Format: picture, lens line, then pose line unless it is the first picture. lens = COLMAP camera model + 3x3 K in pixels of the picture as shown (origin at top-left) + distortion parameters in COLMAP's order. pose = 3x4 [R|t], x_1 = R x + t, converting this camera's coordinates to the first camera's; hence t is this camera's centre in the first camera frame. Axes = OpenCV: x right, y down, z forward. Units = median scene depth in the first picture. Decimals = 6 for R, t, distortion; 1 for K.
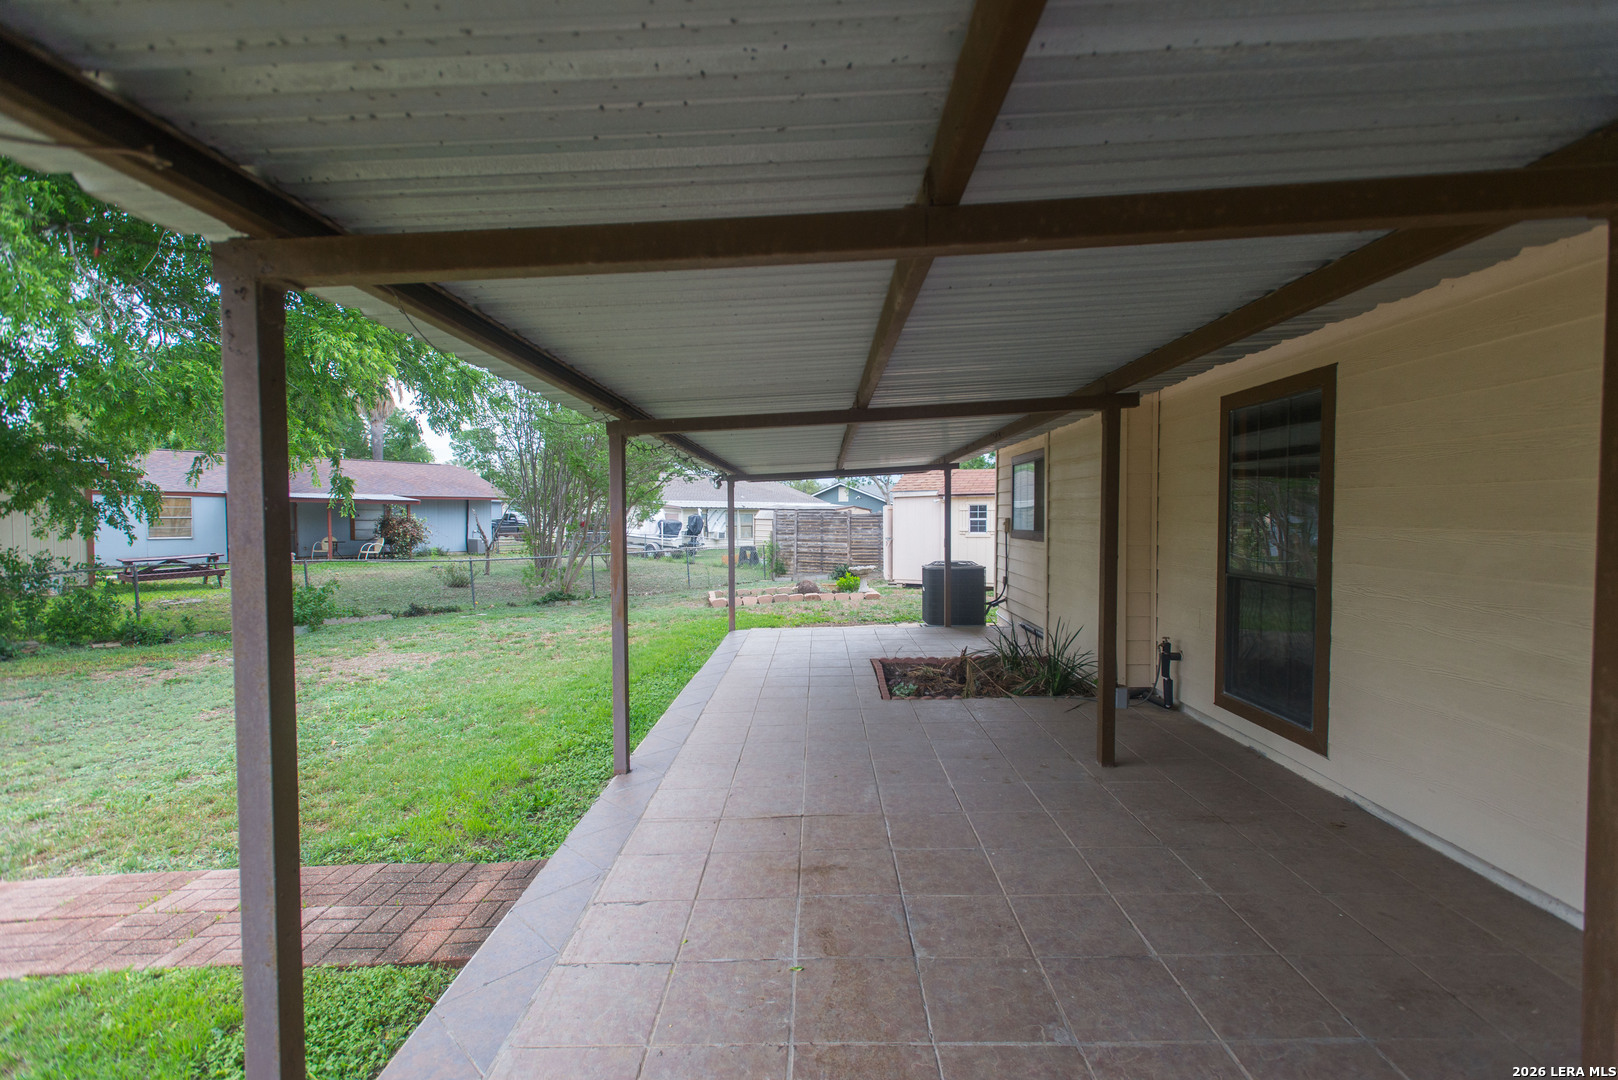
lens RADIAL K [[760.8, 0, 810.9], [0, 760.8, 528.3], [0, 0, 1]] dist [0.005603, -0.000067]
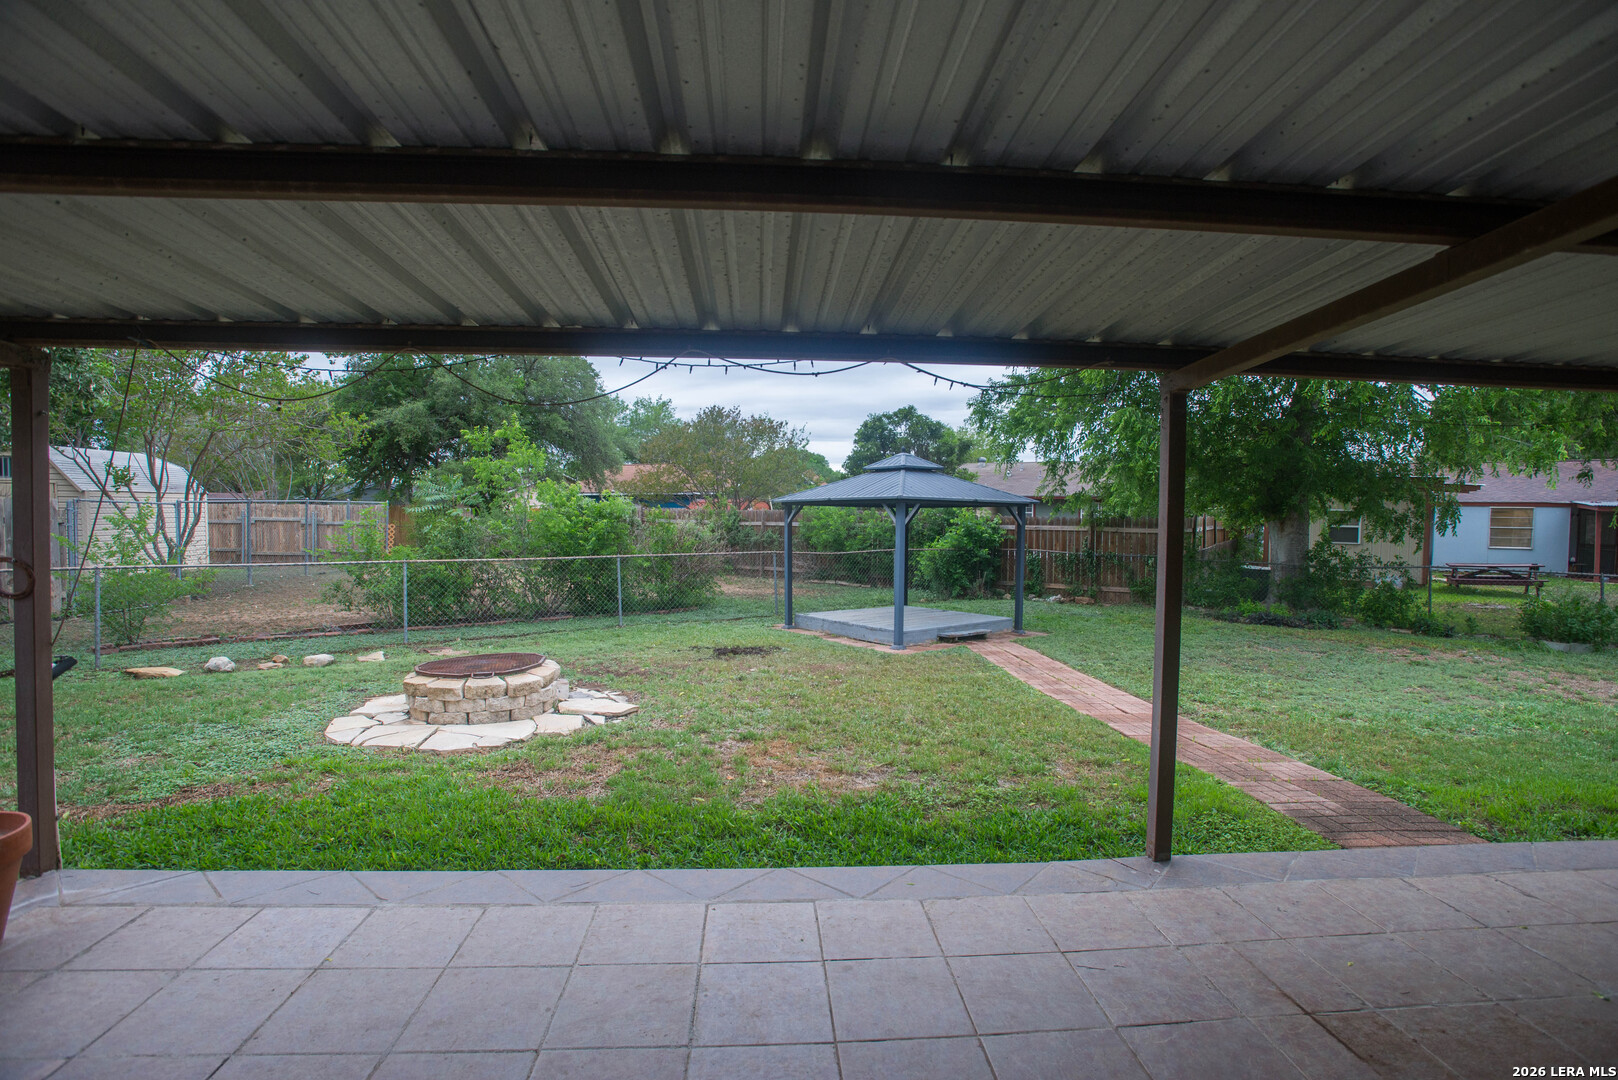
lens RADIAL K [[760.8, 0, 811.4], [0, 760.8, 545.2], [0, 0, 1]] dist [0.005603, -0.000067]
pose [[0.074990, 0.044446, -0.996193, 0.189390], [-0.038325, 0.998397, 0.041659, 0.004919], [0.996448, 0.035055, 0.076573, -0.013958]]
